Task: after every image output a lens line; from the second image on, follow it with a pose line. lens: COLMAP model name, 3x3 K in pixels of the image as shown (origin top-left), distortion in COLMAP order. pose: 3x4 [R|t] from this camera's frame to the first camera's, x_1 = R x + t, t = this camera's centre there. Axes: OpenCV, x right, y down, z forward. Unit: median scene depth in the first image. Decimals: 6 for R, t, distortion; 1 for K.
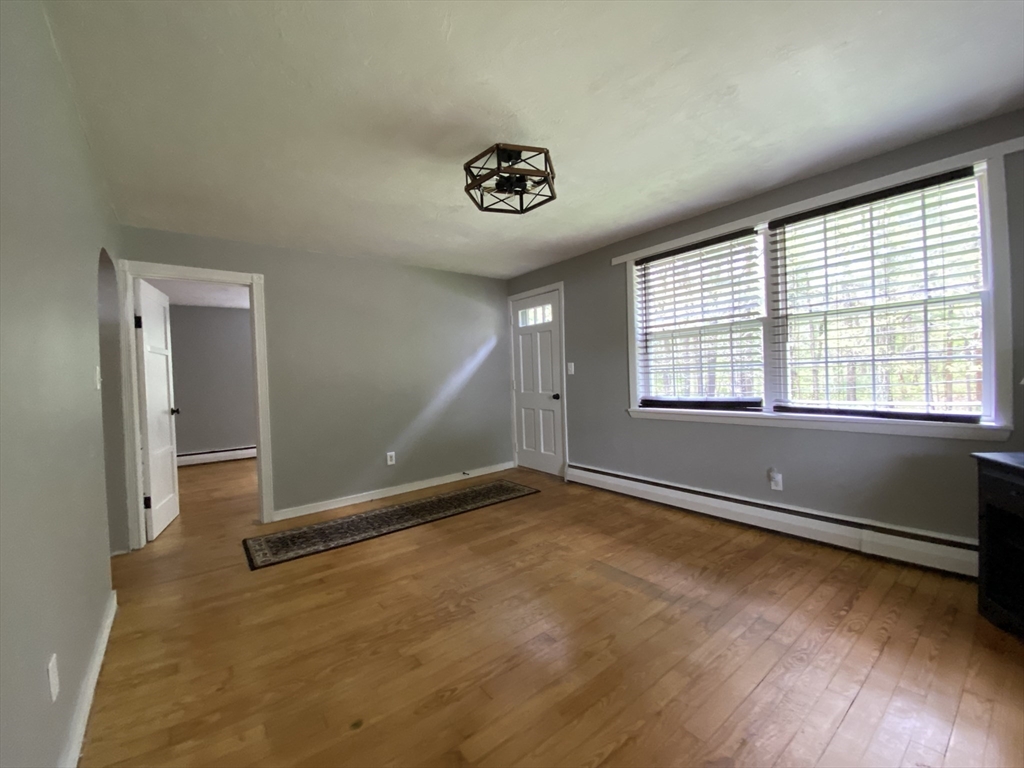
lens RADIAL K [[410.7, 0, 511.0], [0, 410.7, 380.9], [0, 0, 1]] dist [0.025336, -0.023412]
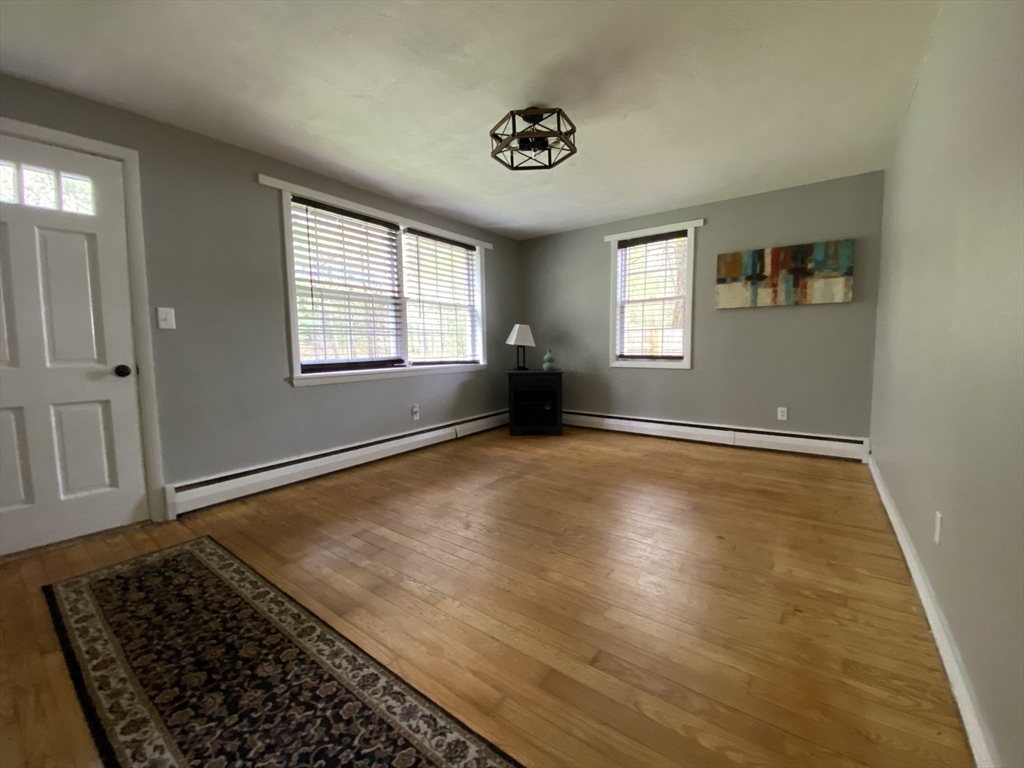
lens RADIAL K [[413.6, 0, 509.5], [0, 413.6, 384.0], [0, 0, 1]] dist [0.025661, -0.024008]
pose [[-0.273285, -0.048643, 0.960702, -0.738966], [0.033370, 0.997640, 0.060006, 0.056982], [-0.961354, 0.048457, -0.271017, 0.970792]]
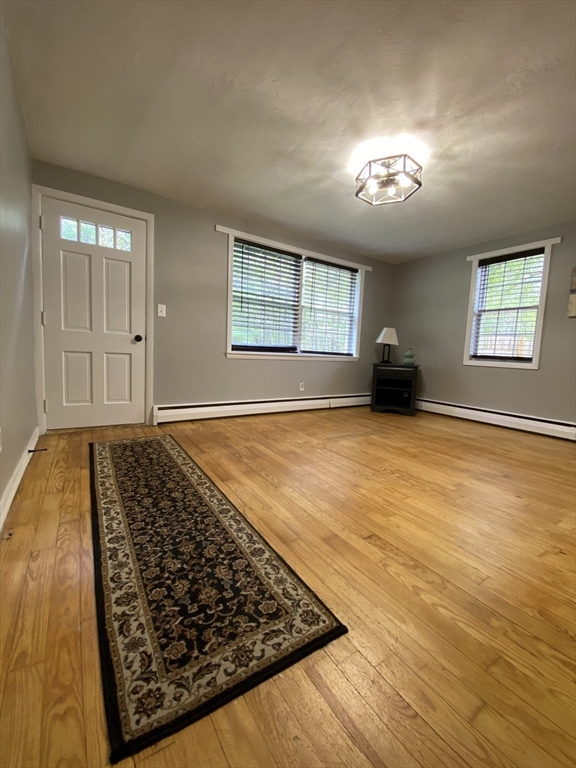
lens RADIAL K [[310.2, 0, 287.8], [0, 310.2, 383.4], [0, 0, 1]] dist [0.025661, -0.024008]
pose [[0.072258, -0.057639, 0.995719, -0.815576], [-0.034818, 0.997574, 0.060274, 0.122513], [-0.996778, -0.039024, 0.070075, 0.874820]]
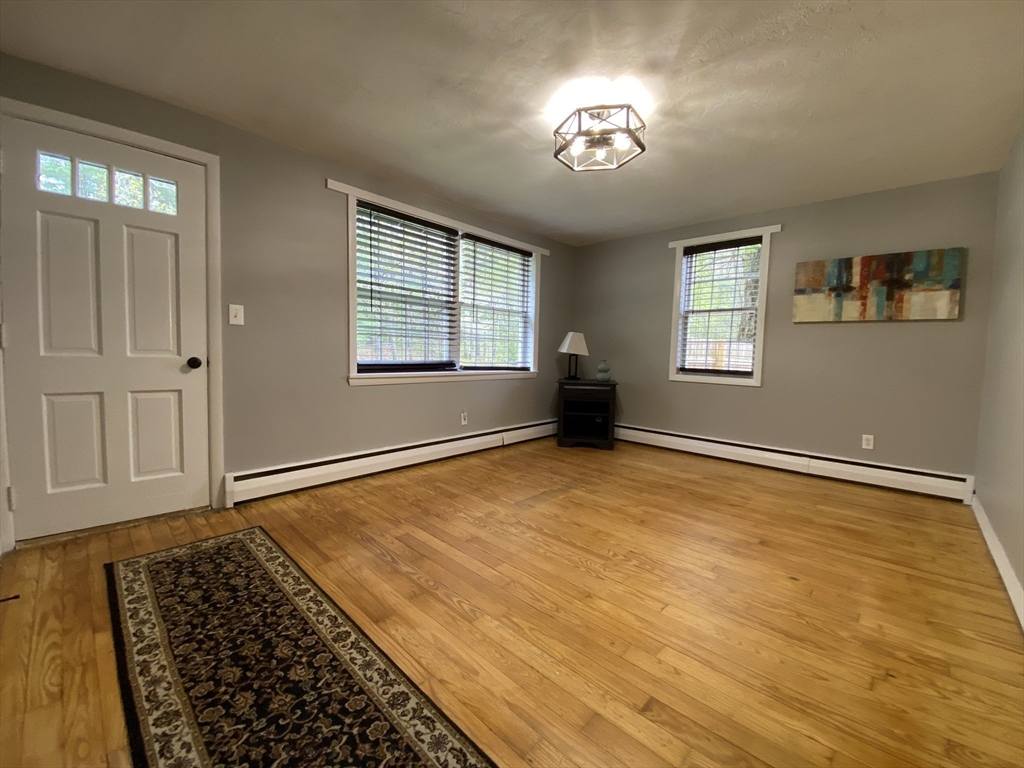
lens RADIAL K [[413.6, 0, 509.5], [0, 413.6, 384.0], [0, 0, 1]] dist [0.025661, -0.024008]
pose [[-0.154479, -0.040218, 0.987177, -0.707906], [-0.008687, 0.999188, 0.039348, 0.058871], [-0.987958, -0.002497, -0.154703, 0.965953]]
